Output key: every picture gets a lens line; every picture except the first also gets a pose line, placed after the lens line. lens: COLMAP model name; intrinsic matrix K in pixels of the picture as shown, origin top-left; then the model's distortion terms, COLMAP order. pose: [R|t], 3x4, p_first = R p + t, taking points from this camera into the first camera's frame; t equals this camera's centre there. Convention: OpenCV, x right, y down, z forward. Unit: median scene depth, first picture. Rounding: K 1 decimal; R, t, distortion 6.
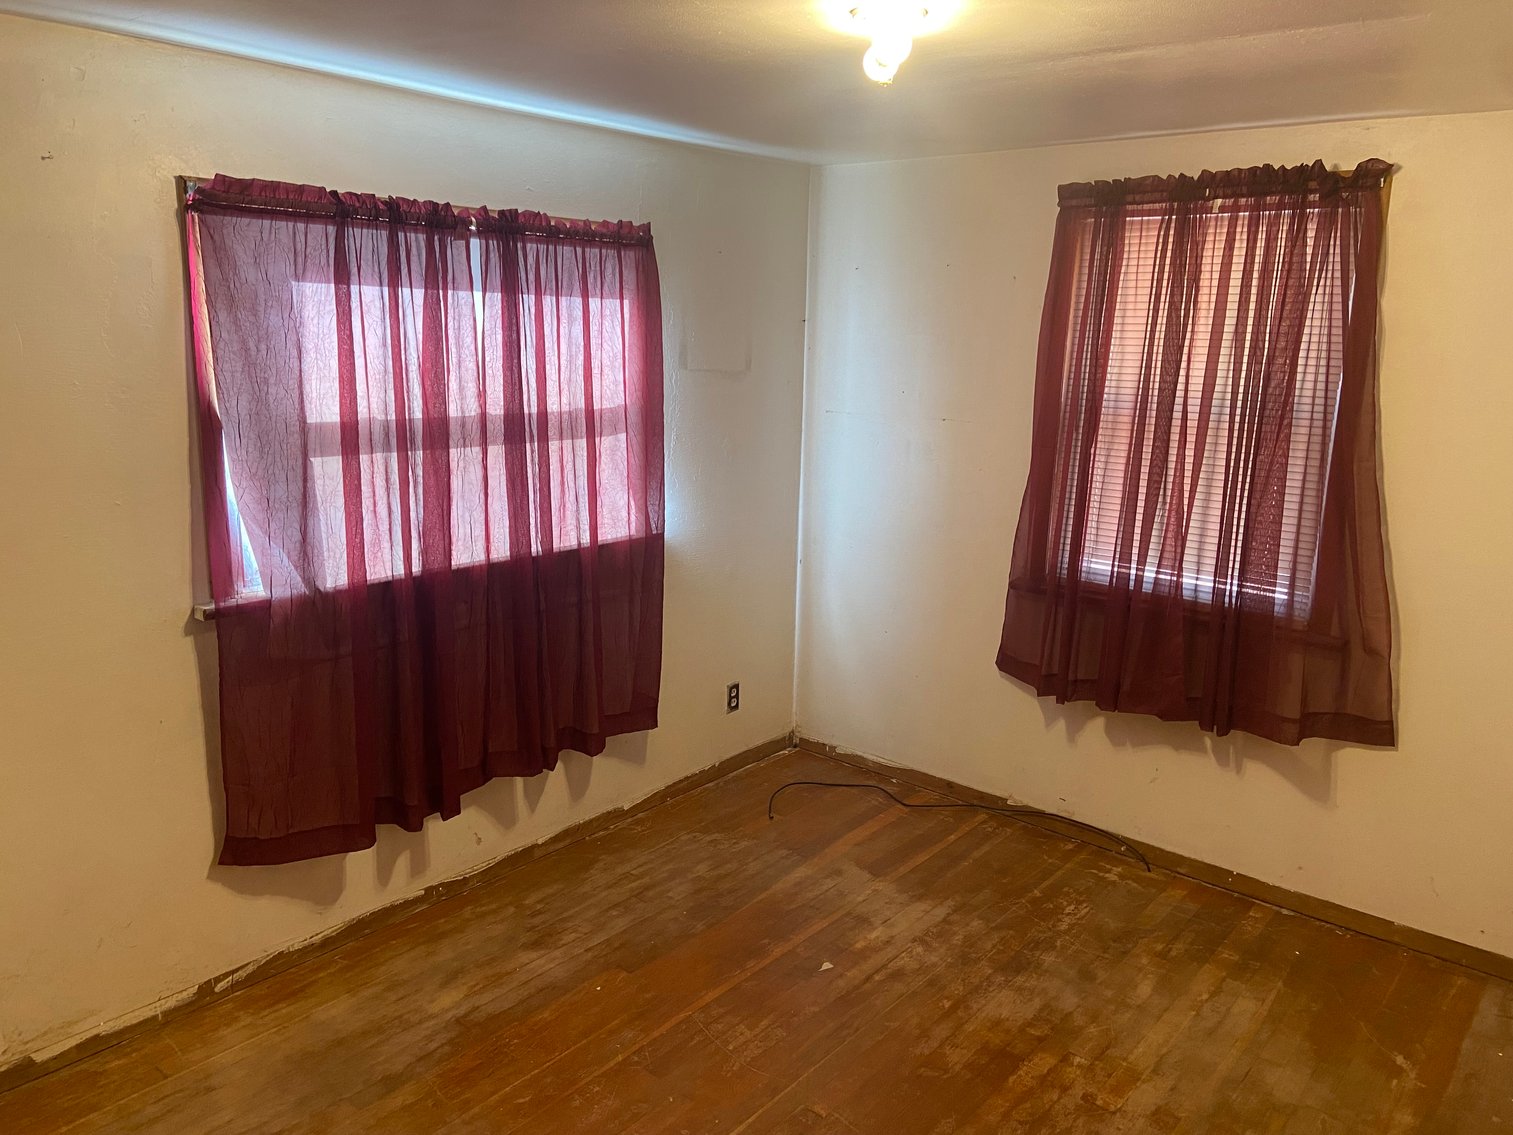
lens RADIAL K [[1164.5, 0, 756.5], [0, 1164.5, 567.5], [0, 0, 1]] dist [0.139263, -0.161671]
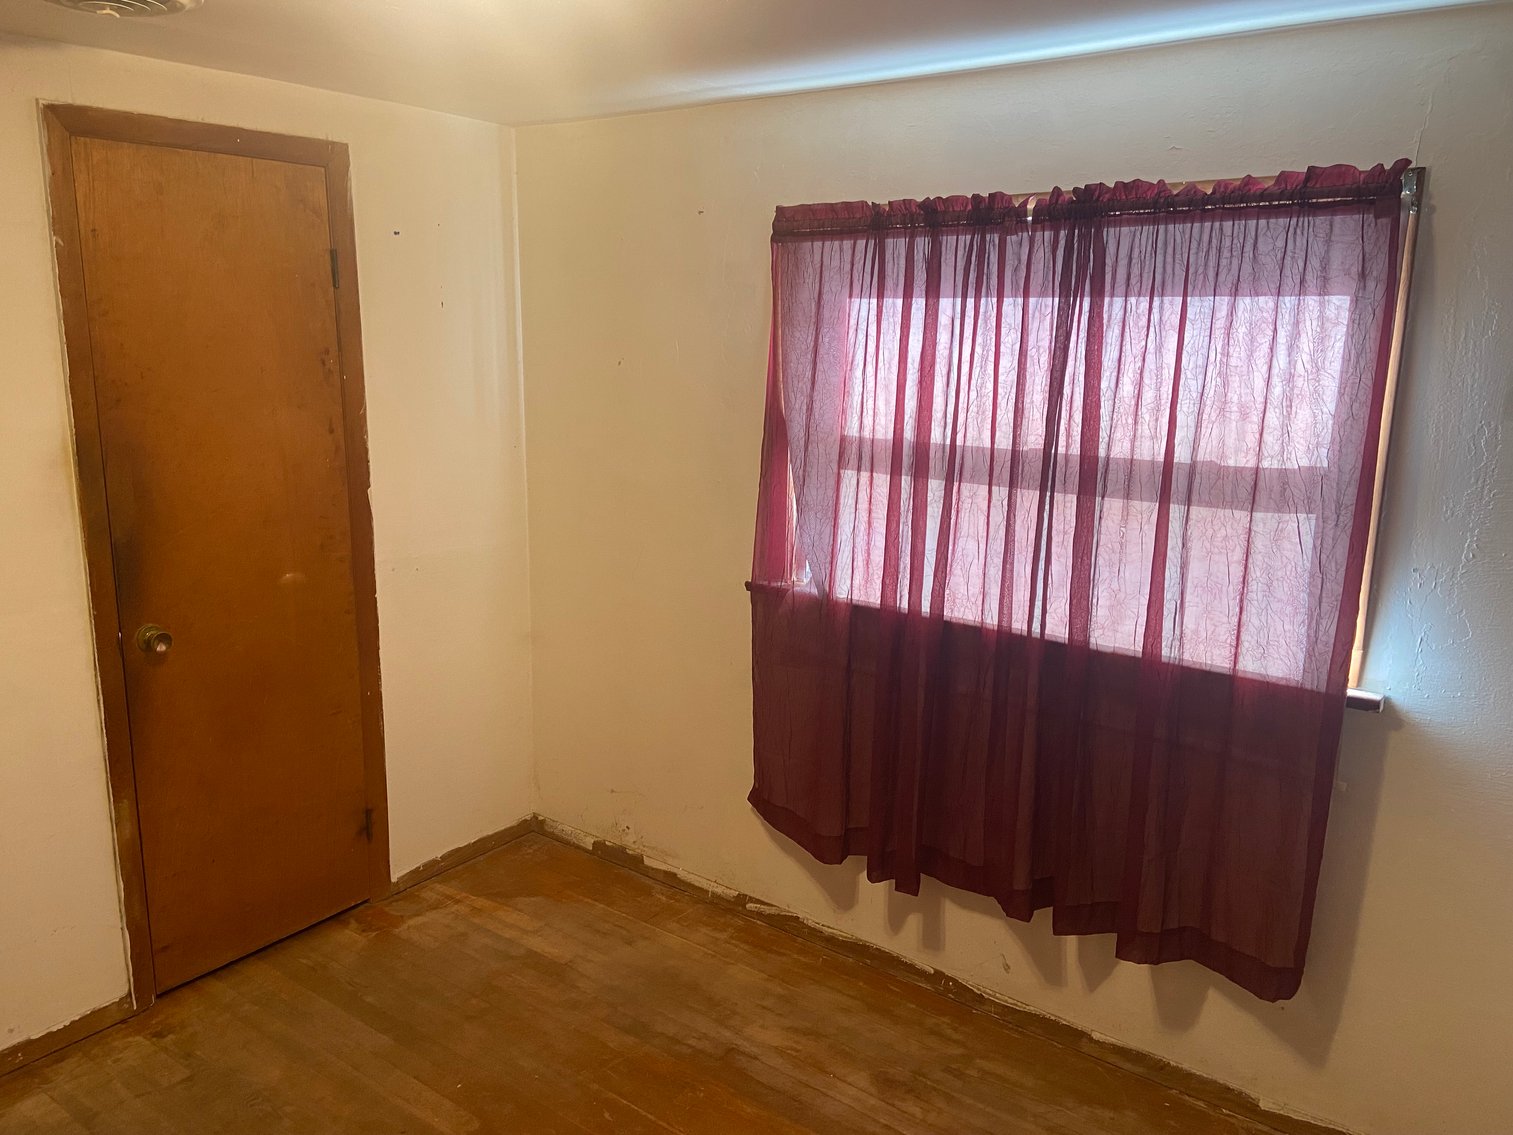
lens RADIAL K [[1164.5, 0, 756.5], [0, 1164.5, 567.5], [0, 0, 1]] dist [0.139263, -0.161671]
pose [[0.034544, 0.178861, -0.983268, 0.576978], [-0.225212, 0.959942, 0.166706, -0.147643], [0.973697, 0.215685, 0.073442, 0.793756]]
